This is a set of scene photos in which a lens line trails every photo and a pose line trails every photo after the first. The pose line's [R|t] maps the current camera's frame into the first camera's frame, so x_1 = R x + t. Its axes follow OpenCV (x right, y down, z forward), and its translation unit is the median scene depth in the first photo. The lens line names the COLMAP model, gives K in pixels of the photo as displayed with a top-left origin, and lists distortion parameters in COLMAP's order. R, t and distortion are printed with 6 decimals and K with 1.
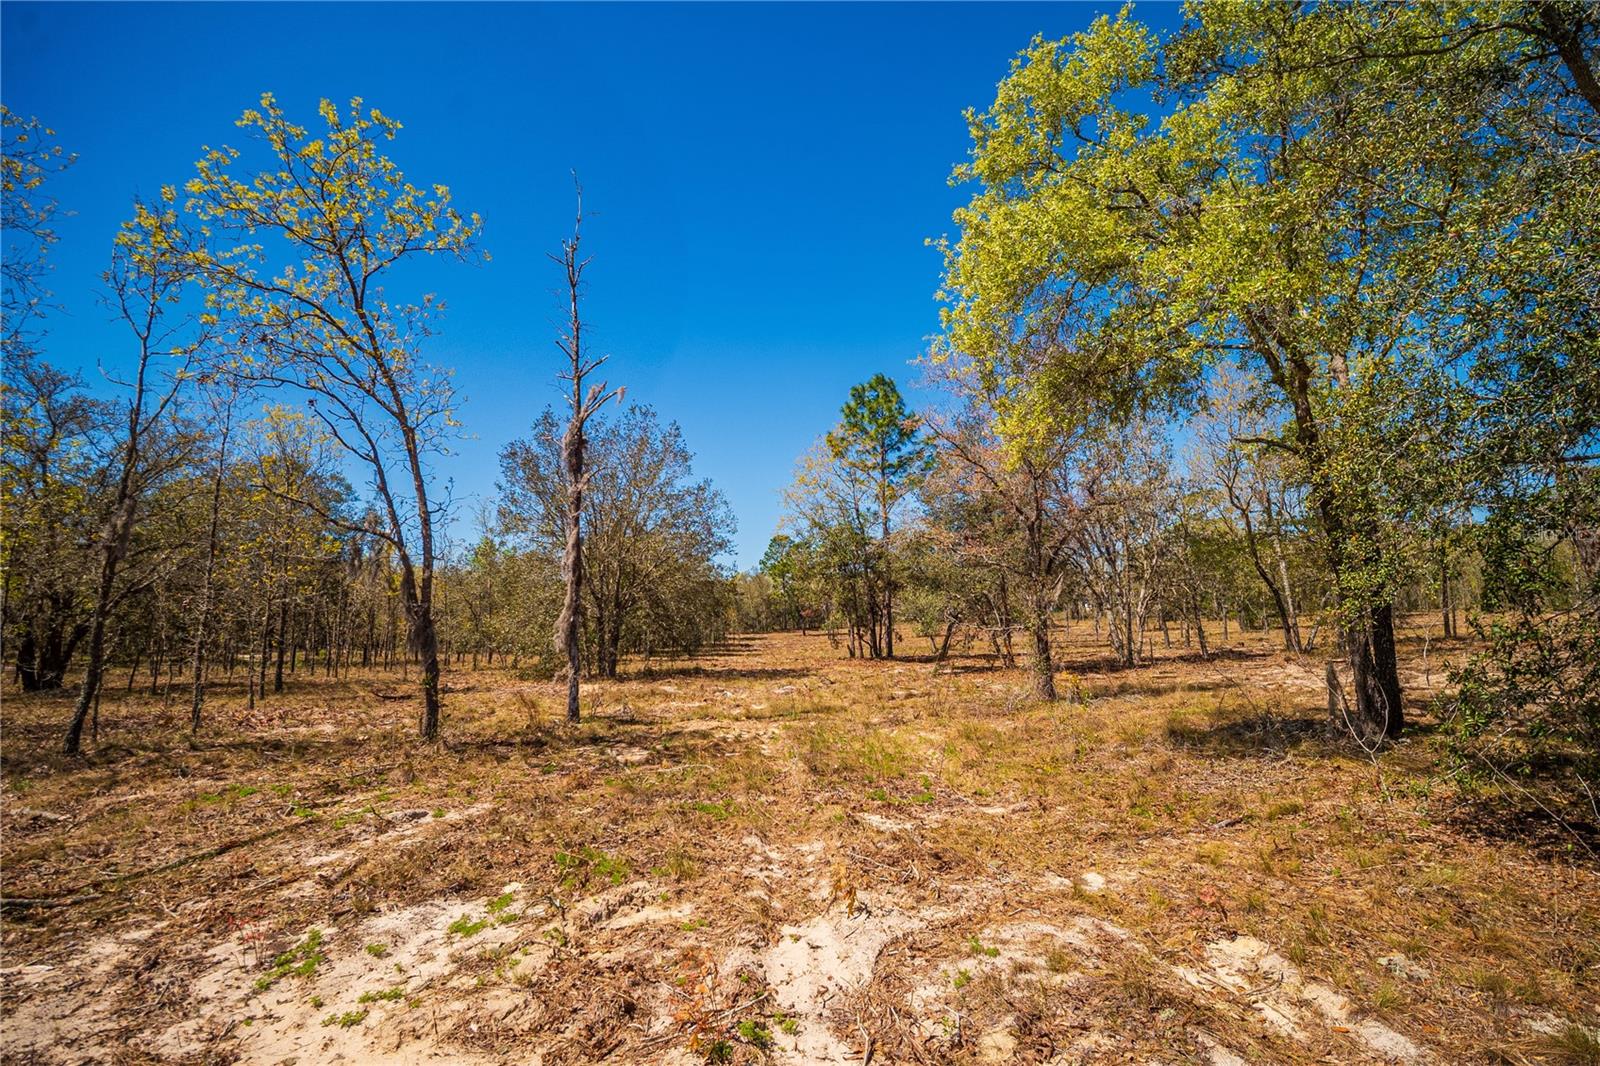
lens RADIAL K [[710.4, 0, 803.6], [0, 710.4, 531.0], [0, 0, 1]] dist [-0.015074, -0.005254]
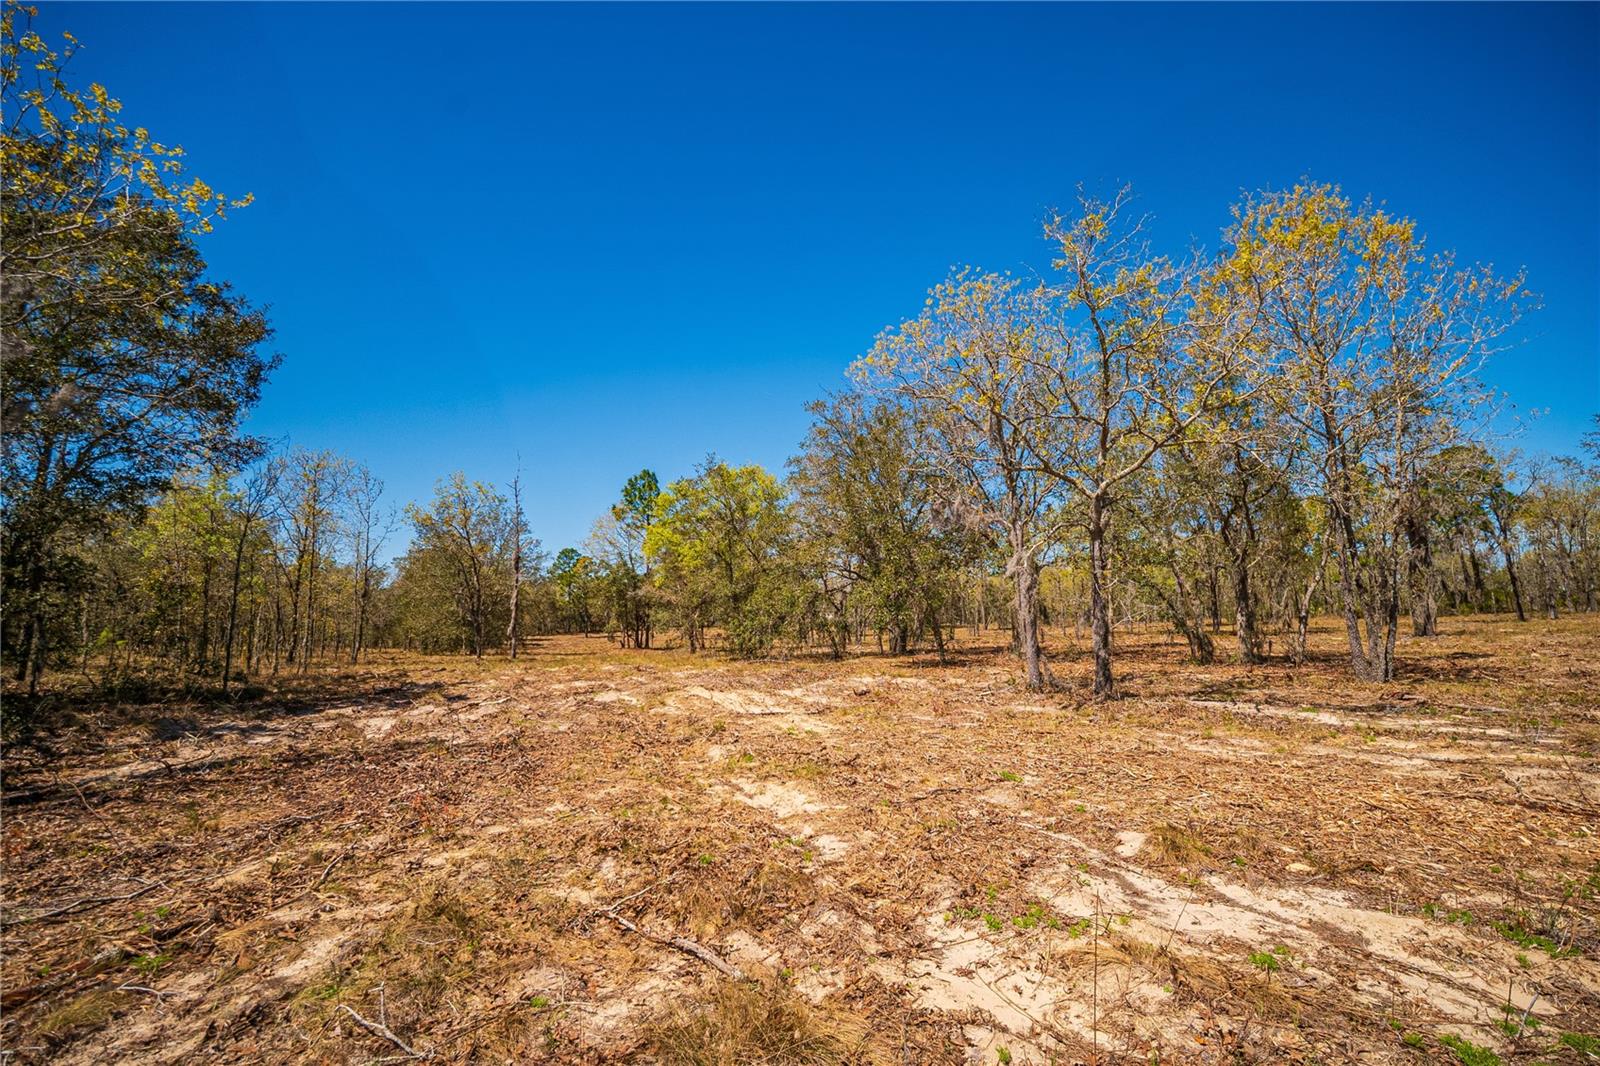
lens RADIAL K [[721.2, 0, 802.2], [0, 721.2, 518.9], [0, 0, 1]] dist [-0.015079, -0.002345]
pose [[0.957591, 0.040172, 0.285318, -0.017826], [-0.034992, 0.999118, -0.023233, -0.083645], [-0.285999, 0.012264, 0.958151, -0.632423]]
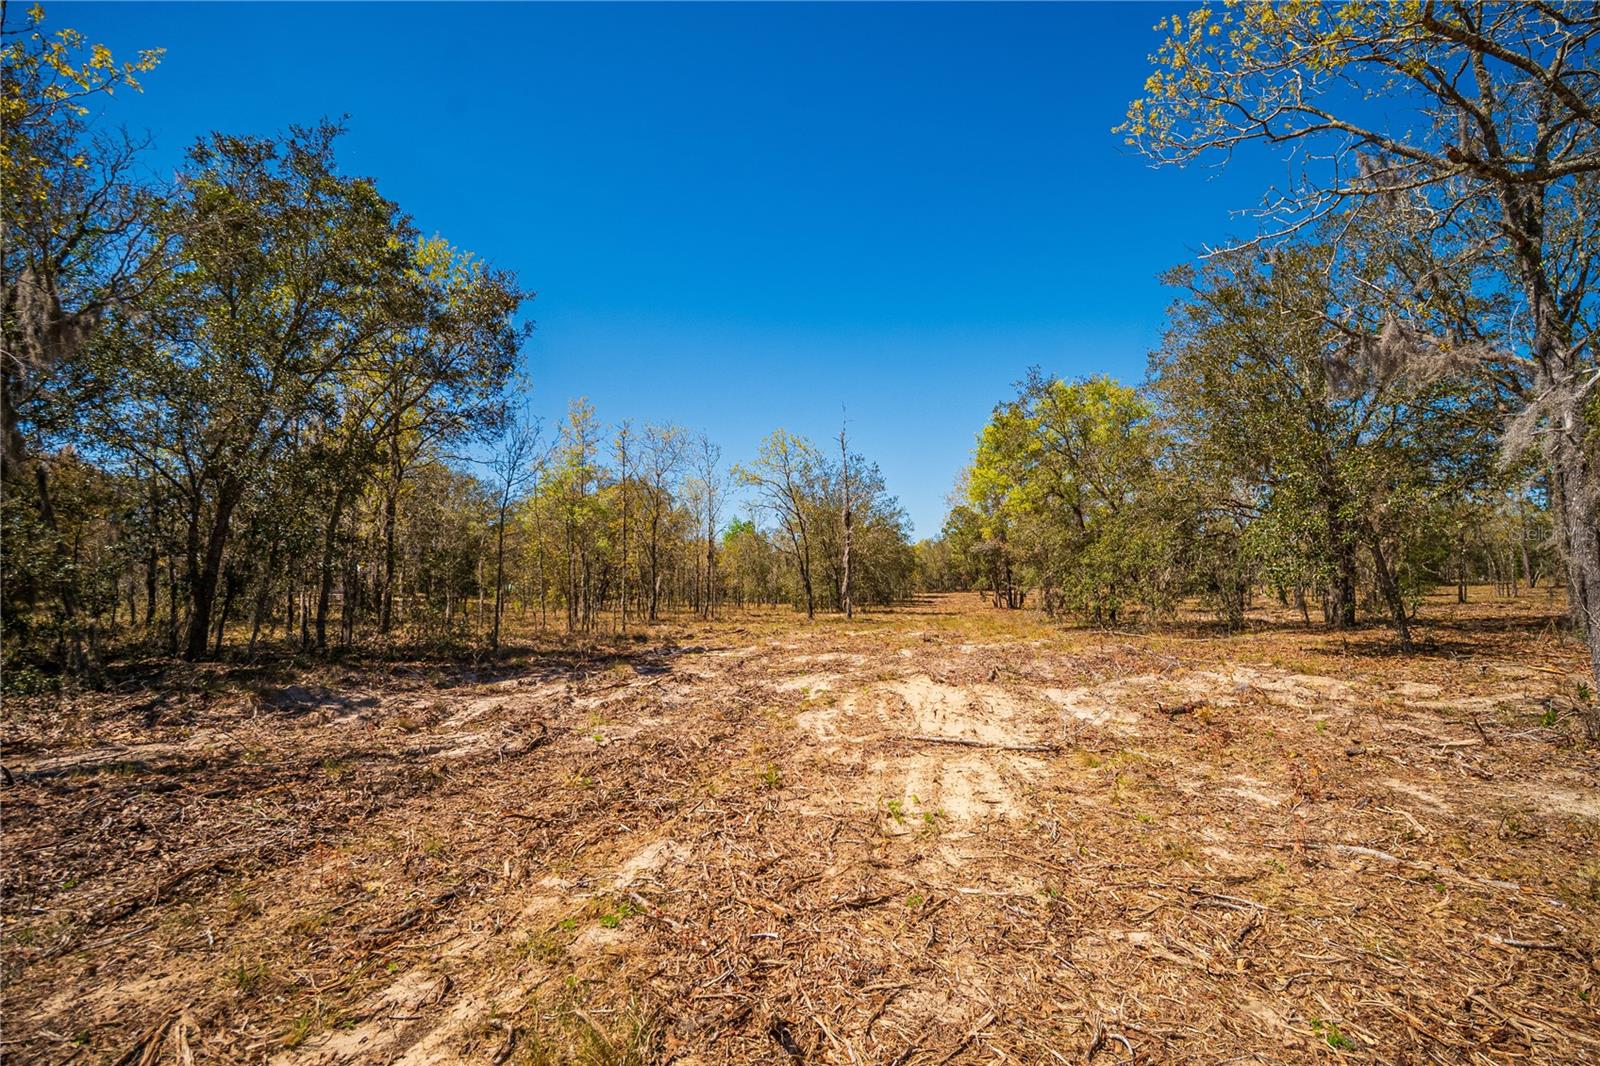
lens RADIAL K [[721.2, 0, 802.2], [0, 721.2, 518.9], [0, 0, 1]] dist [-0.015079, -0.002345]
pose [[0.965364, -0.026378, -0.259570, 0.067739], [0.036713, 0.998711, 0.035050, -0.069371], [0.258311, -0.043365, 0.965088, -0.512008]]
